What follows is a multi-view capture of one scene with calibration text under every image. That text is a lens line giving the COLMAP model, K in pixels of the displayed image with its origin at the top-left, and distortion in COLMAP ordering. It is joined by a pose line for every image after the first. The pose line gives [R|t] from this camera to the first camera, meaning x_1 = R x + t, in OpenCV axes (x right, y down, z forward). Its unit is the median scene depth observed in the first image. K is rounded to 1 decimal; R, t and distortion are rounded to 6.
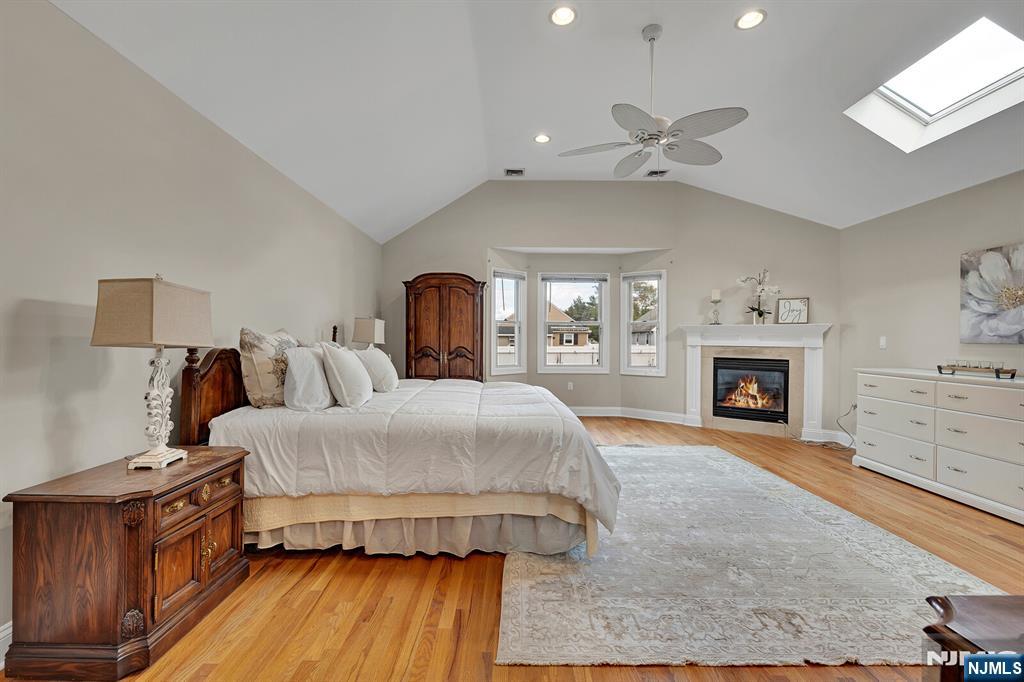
lens RADIAL K [[433.5, 0, 510.7], [0, 433.5, 338.9], [0, 0, 1]] dist [0.001569, 0.000200]
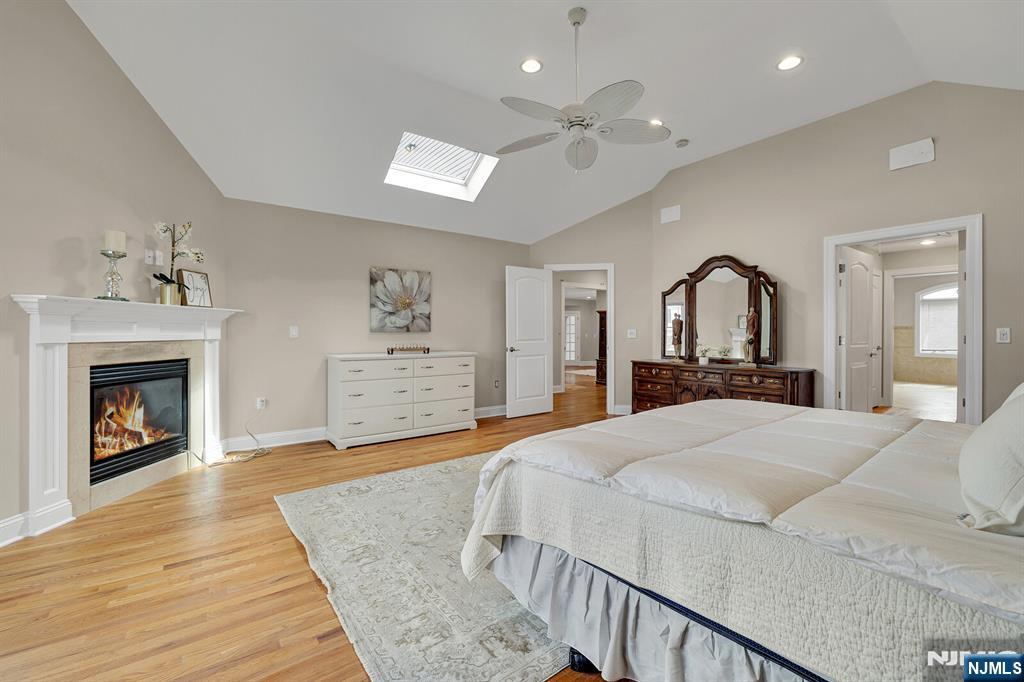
lens RADIAL K [[433.5, 0, 510.0], [0, 433.5, 333.9], [0, 0, 1]] dist [0.001569, 0.000200]
pose [[-0.603043, -0.011590, 0.797625, -0.279921], [-0.003389, 0.999923, 0.011967, -0.001993], [-0.797702, 0.004514, -0.603035, 1.299563]]
